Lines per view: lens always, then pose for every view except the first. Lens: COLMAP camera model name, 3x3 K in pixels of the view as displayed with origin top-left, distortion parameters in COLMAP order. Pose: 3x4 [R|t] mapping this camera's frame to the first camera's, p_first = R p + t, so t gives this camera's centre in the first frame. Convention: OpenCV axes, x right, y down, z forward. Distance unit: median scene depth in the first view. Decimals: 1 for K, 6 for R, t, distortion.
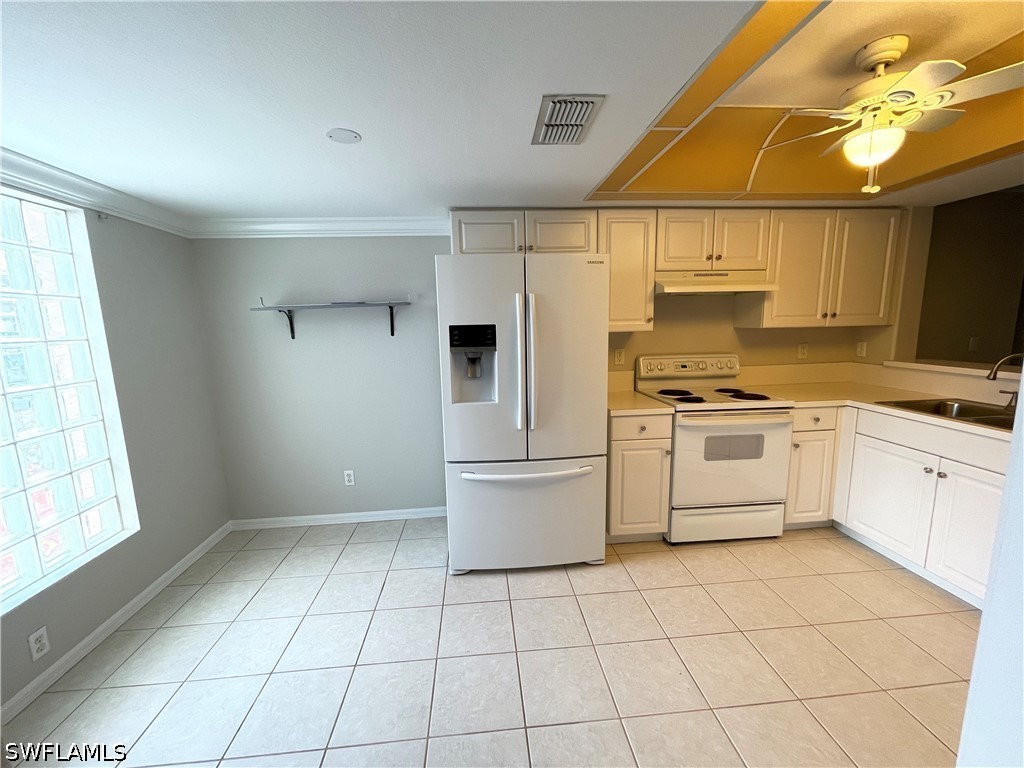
lens RADIAL K [[412.3, 0, 508.6], [0, 412.3, 386.1], [0, 0, 1]] dist [-0.003673, 0.000268]
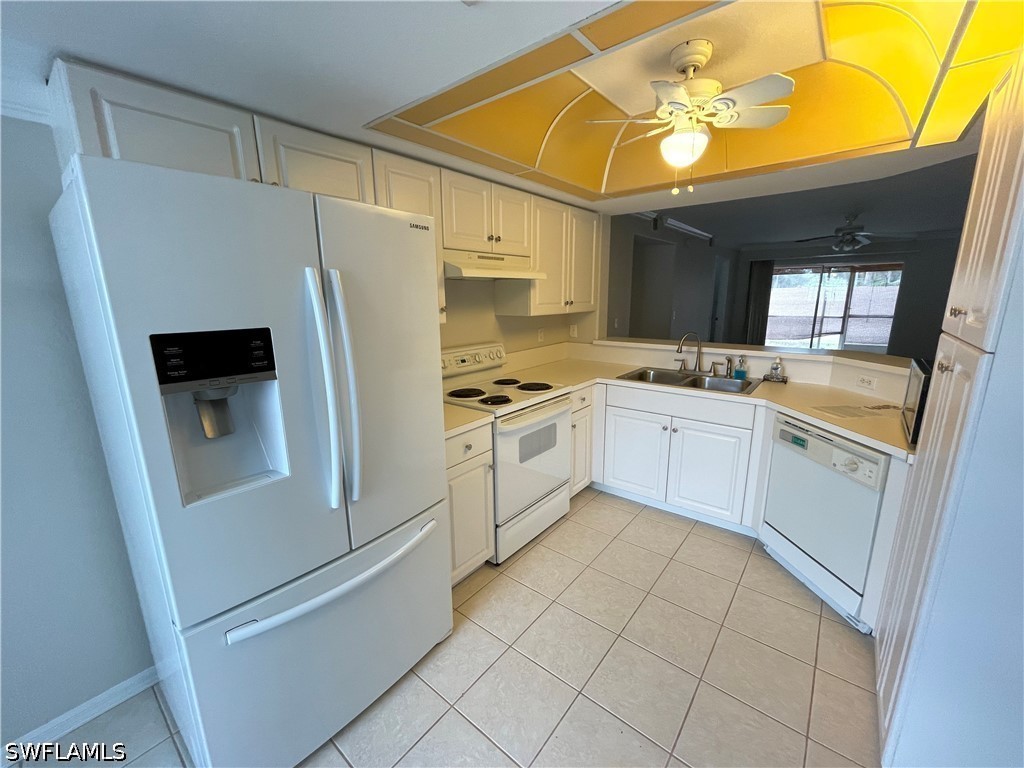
lens RADIAL K [[412.3, 0, 508.6], [0, 412.3, 386.1], [0, 0, 1]] dist [-0.003673, 0.000268]
pose [[0.694539, -0.142934, 0.705113, -0.164209], [0.107450, 0.989682, 0.094780, -0.081059], [-0.711386, 0.009936, 0.702732, 0.371741]]
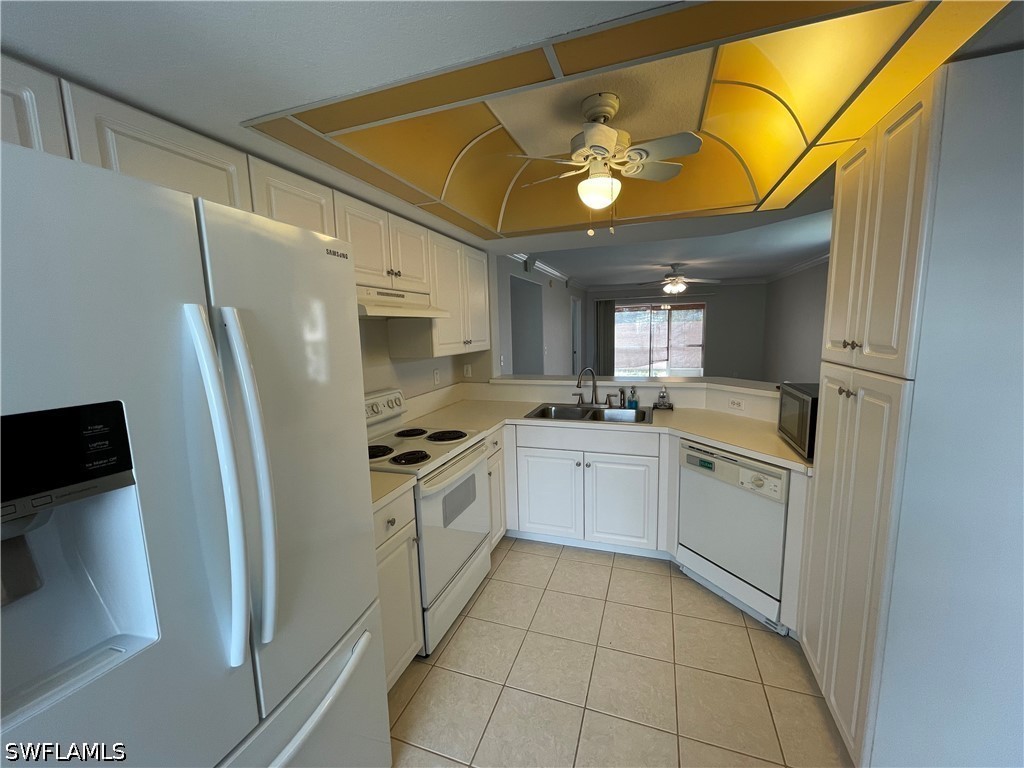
lens RADIAL K [[412.3, 0, 508.6], [0, 412.3, 386.1], [0, 0, 1]] dist [-0.003673, 0.000268]
pose [[0.413589, -0.114659, 0.903215, -0.157651], [0.158059, 0.986017, 0.052794, -0.111729], [-0.896639, 0.120926, 0.425929, 0.519237]]
